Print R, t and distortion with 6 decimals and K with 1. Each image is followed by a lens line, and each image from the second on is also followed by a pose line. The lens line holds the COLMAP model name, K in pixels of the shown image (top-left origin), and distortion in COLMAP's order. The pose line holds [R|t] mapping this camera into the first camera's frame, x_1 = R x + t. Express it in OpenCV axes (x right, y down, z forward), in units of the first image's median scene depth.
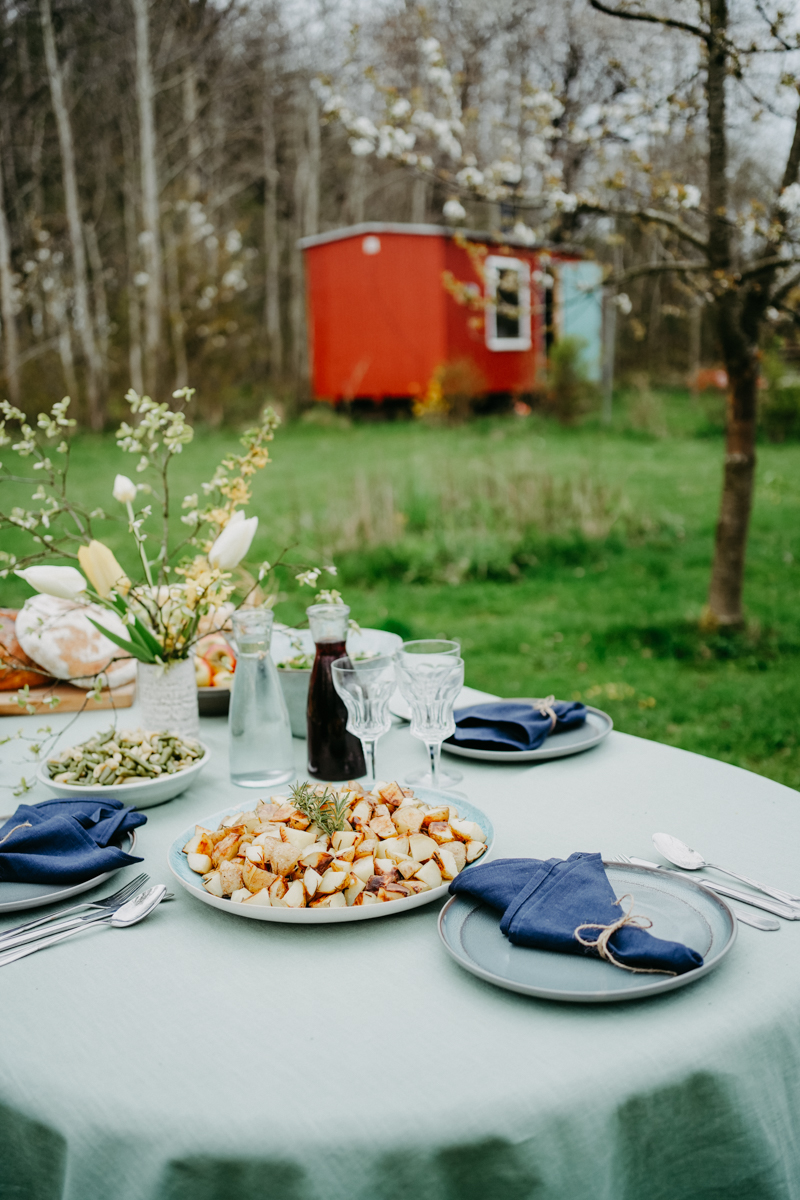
lens RADIAL K [[1259.8, 0, 398.9], [0, 1259.8, 568.4], [0, 0, 1]] dist [0.027087, 0.002646]
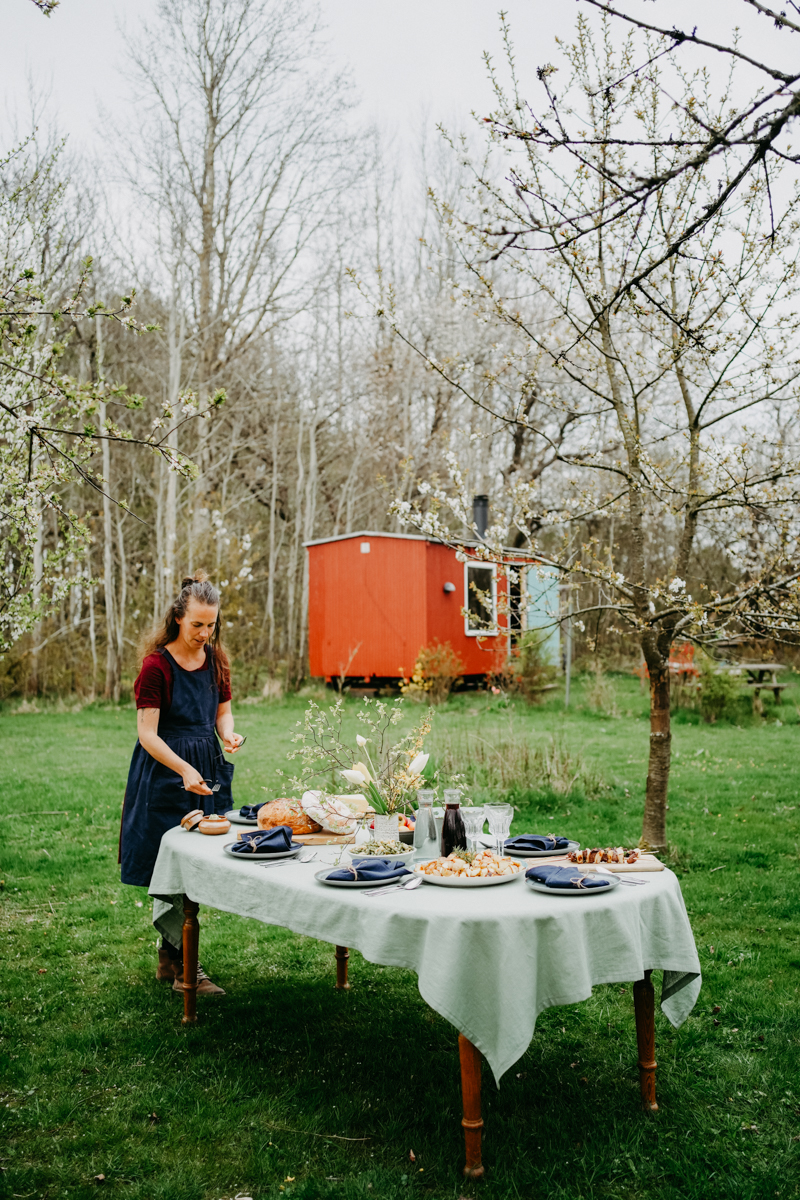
lens RADIAL K [[1259.8, 0, 398.9], [0, 1259.8, 568.4], [0, 0, 1]] dist [0.027087, 0.002646]
pose [[0.999315, 0.021780, 0.029928, -0.081338], [-0.014866, 0.976641, -0.214364, 0.042721], [-0.033897, 0.213772, 0.976295, -0.456348]]
